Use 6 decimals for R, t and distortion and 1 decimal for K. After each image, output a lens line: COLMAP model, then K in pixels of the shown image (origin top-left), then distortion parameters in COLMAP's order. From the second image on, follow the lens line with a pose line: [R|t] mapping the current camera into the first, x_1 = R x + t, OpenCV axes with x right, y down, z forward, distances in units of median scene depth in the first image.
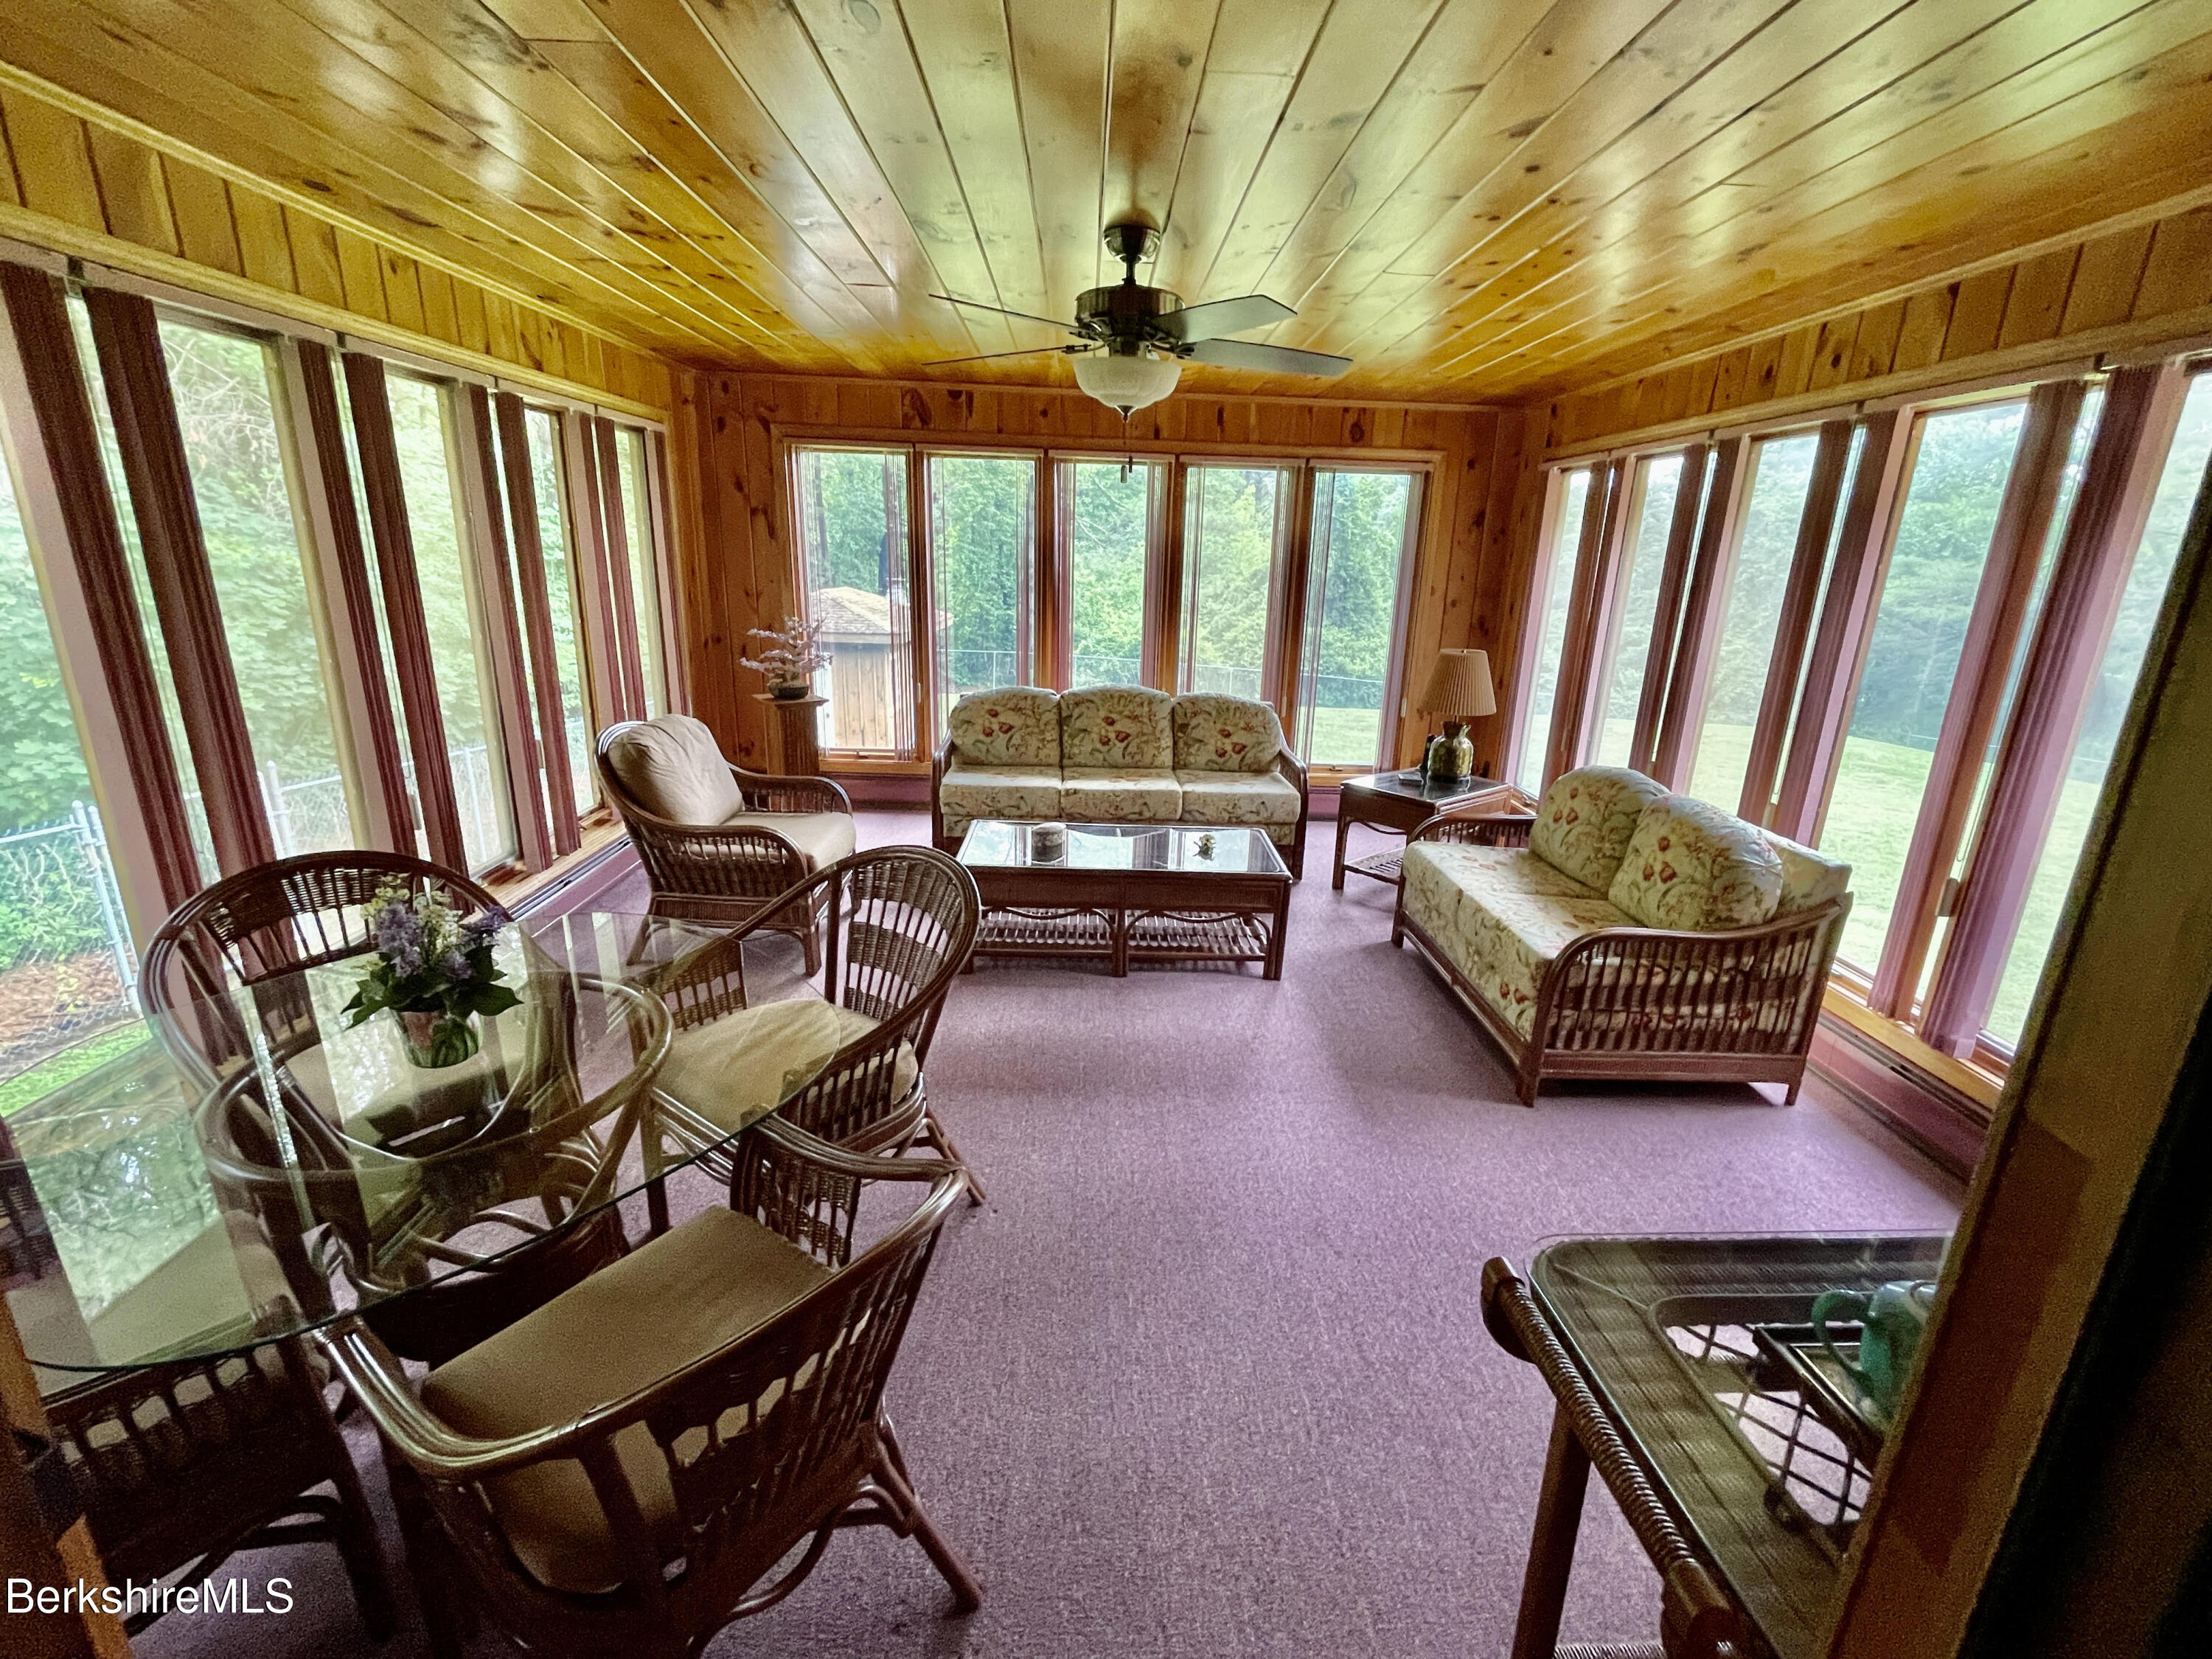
lens RADIAL K [[971.0, 0, 1110.5], [0, 971.0, 820.4], [0, 0, 1]] dist [-0.005039, -0.000307]
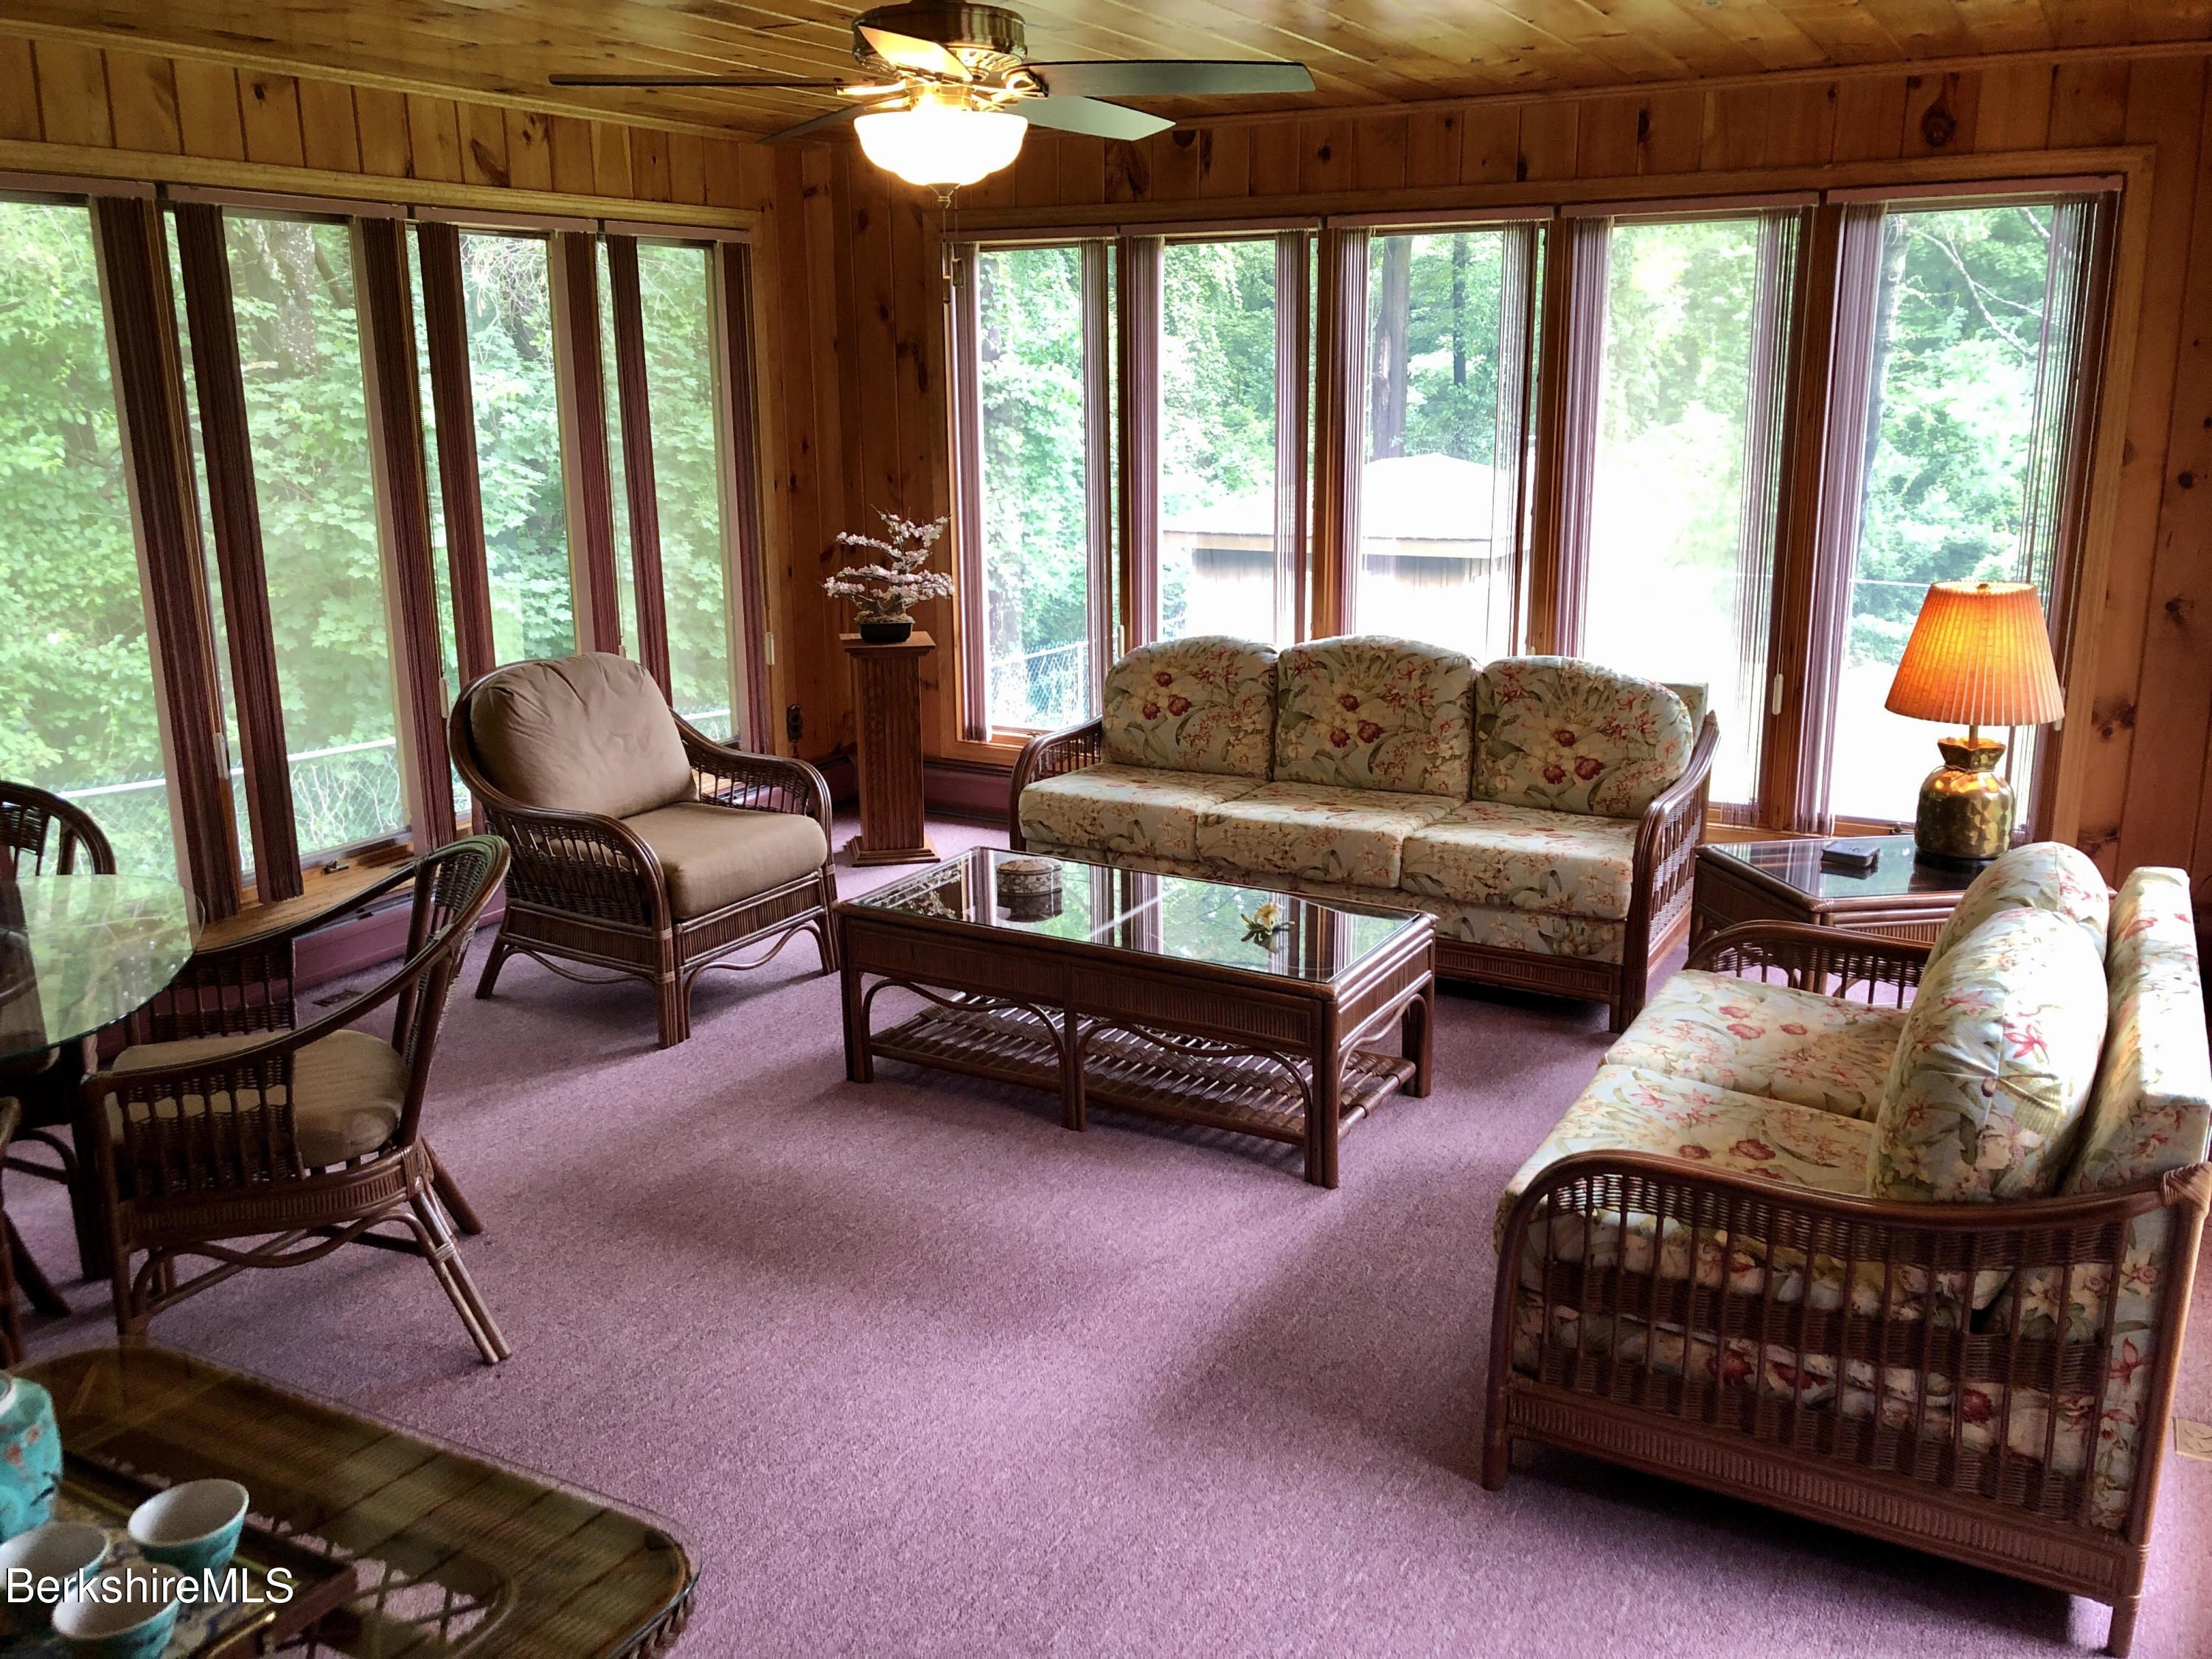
lens RADIAL K [[1875.4, 0, 1106.5], [0, 1875.4, 824.7], [0, 0, 1]] dist [0.010761, -0.005797]
pose [[0.852770, 0.084924, -0.515336, 0.434555], [-0.104325, 0.994505, -0.008746, -0.009721], [0.511762, 0.061220, 0.856943, 0.023860]]
